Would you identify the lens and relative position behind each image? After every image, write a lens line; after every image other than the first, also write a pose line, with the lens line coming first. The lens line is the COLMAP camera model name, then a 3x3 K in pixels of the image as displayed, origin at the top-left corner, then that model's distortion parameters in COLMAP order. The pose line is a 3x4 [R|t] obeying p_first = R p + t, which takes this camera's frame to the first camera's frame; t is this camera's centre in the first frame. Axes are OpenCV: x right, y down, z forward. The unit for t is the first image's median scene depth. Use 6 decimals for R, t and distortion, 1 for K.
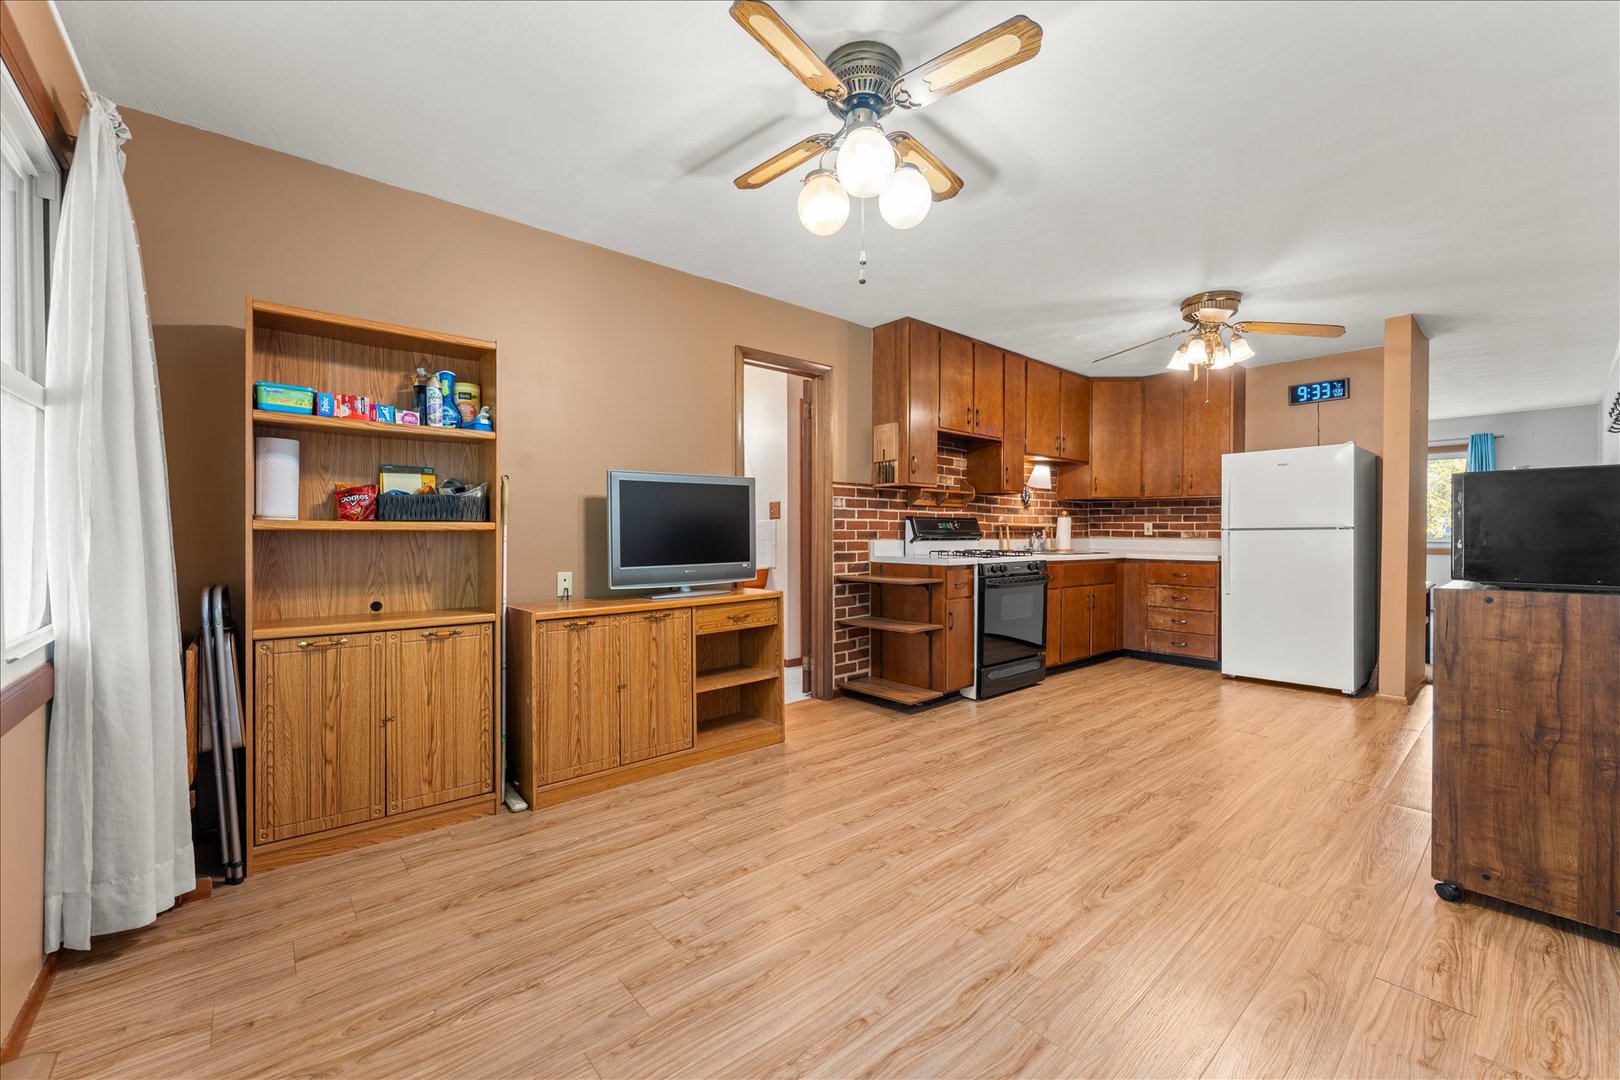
lens RADIAL K [[668.5, 0, 792.7], [0, 668.5, 546.3], [0, 0, 1]] dist [-0.001257, -0.000545]
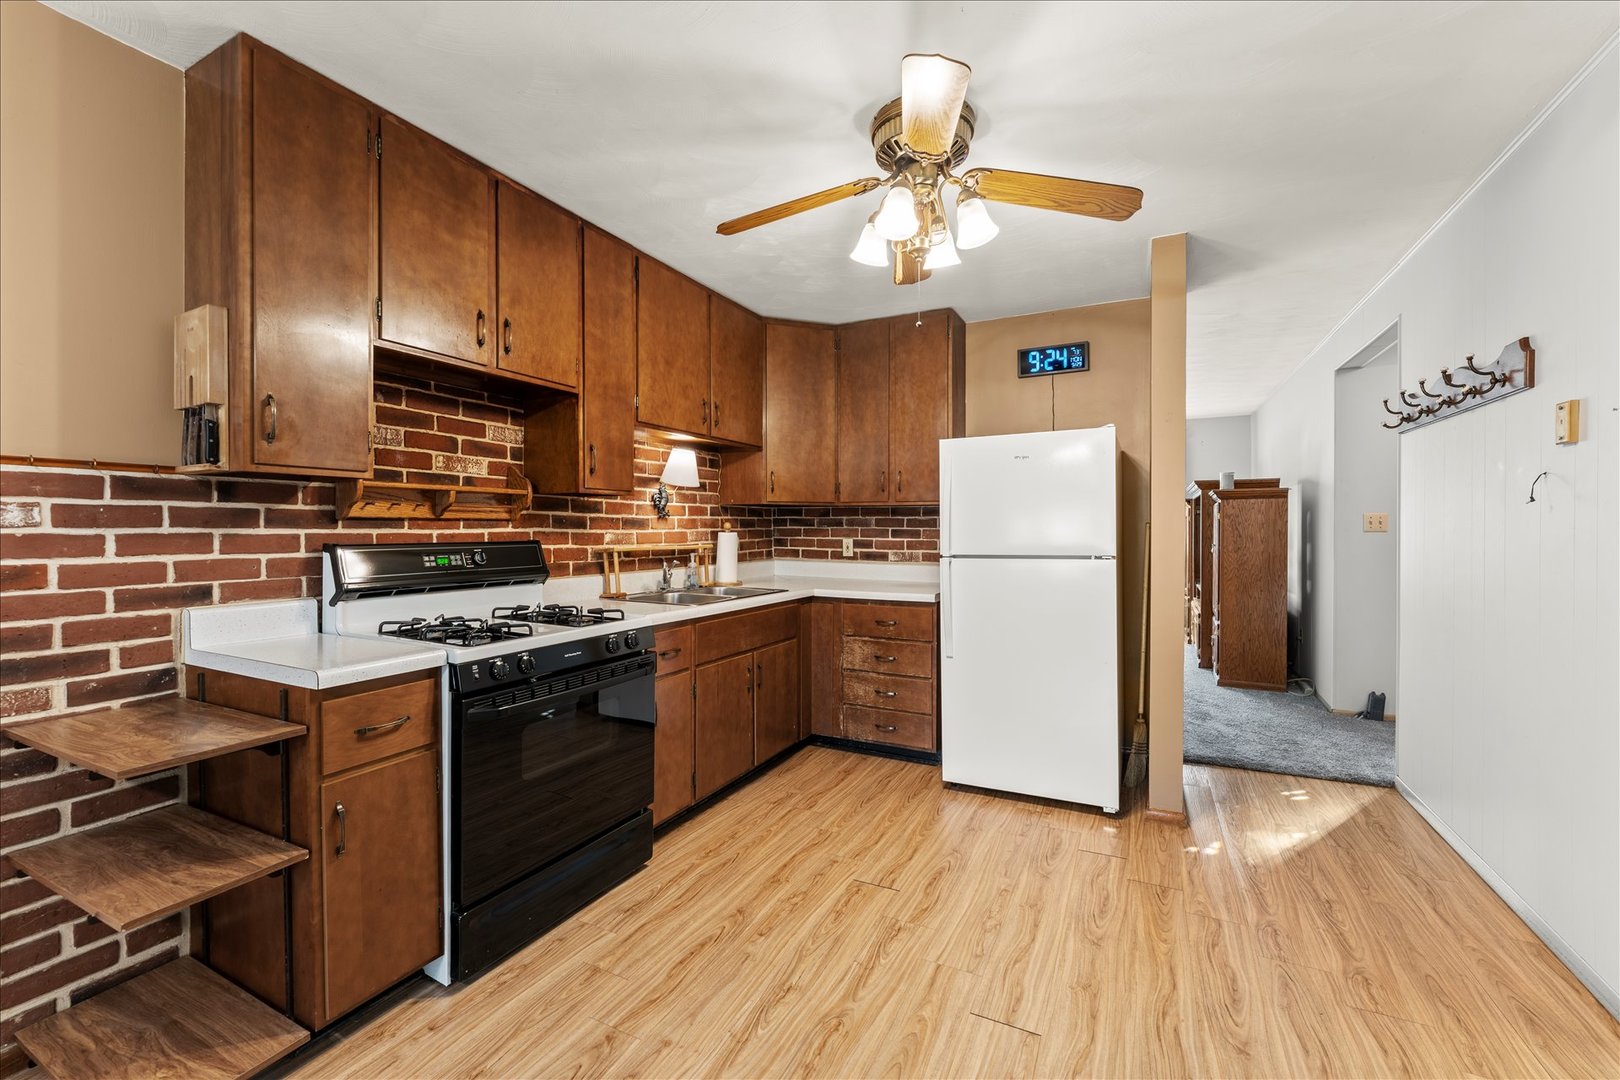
lens RADIAL K [[668.5, 0, 807.9], [0, 668.5, 536.0], [0, 0, 1]] dist [-0.001257, -0.000545]
pose [[0.925604, -0.006337, 0.378440, 0.268829], [0.008974, 0.999946, -0.005205, -0.040694], [-0.378387, 0.008214, 0.925611, 0.432811]]
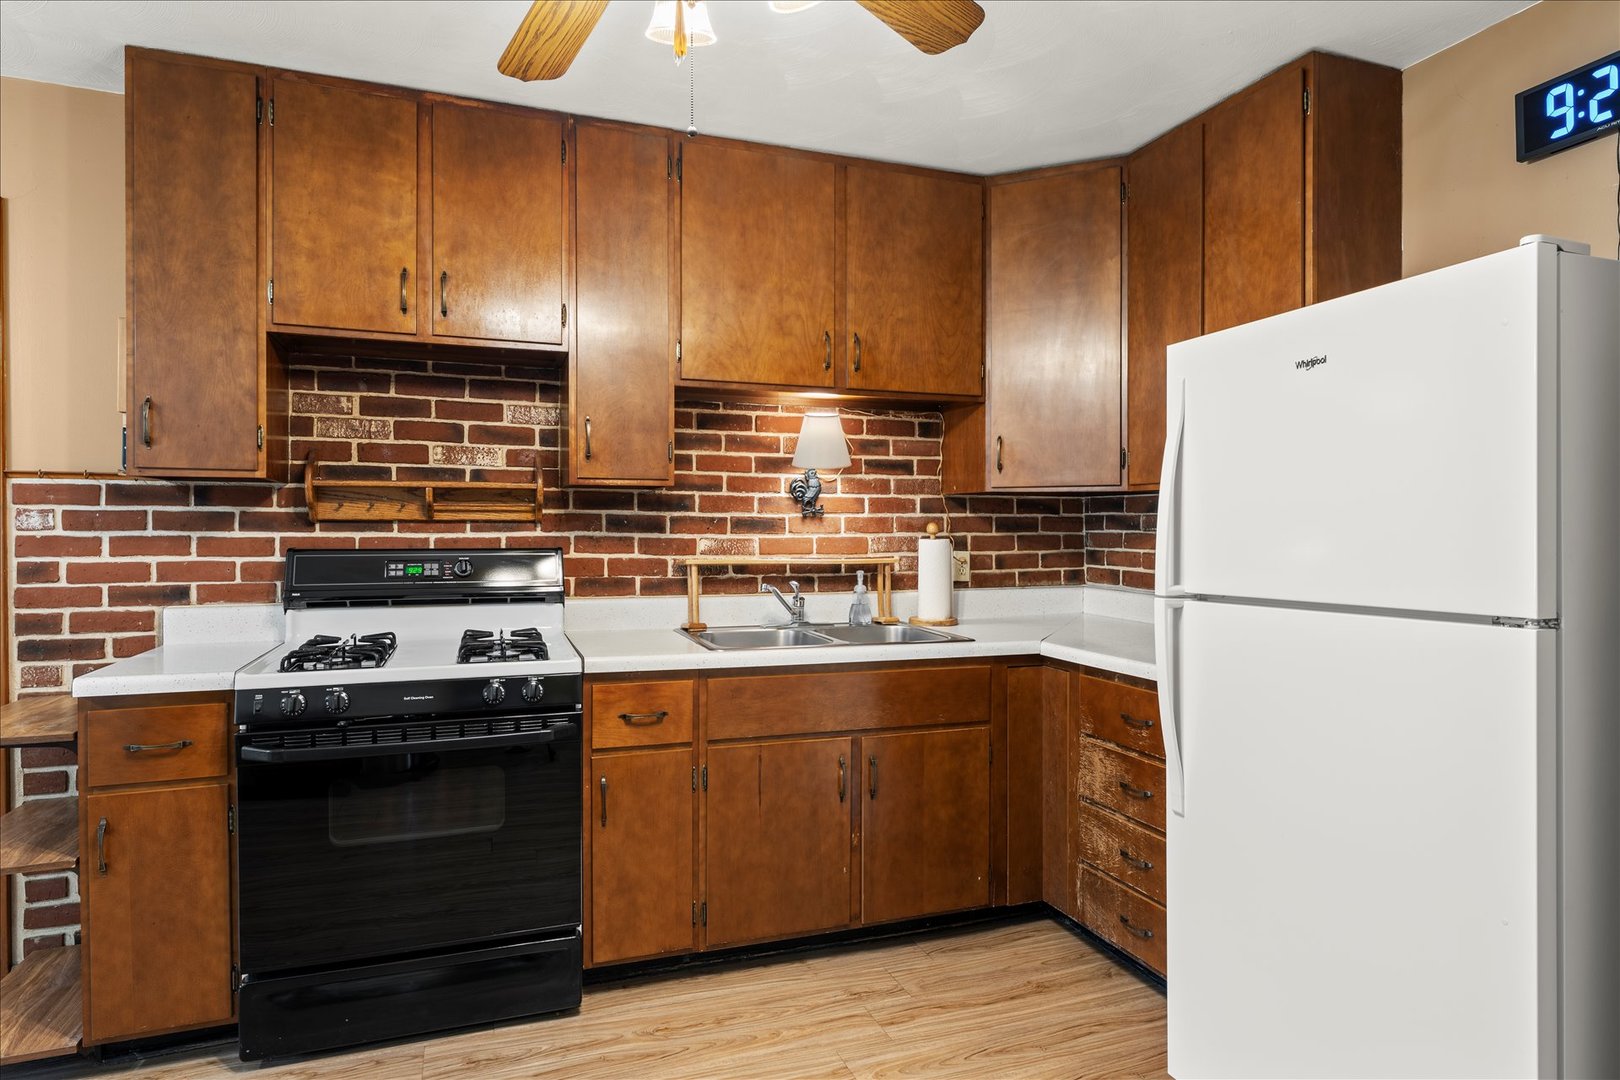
lens RADIAL K [[922.1, 0, 816.7], [0, 922.1, 541.9], [0, 0, 1]] dist [0.000861, 0.000390]
pose [[0.933062, 0.005922, -0.359667, 0.613861], [-0.007786, 0.999963, -0.003733, -0.044398], [0.359632, 0.006284, 0.933073, 0.529499]]
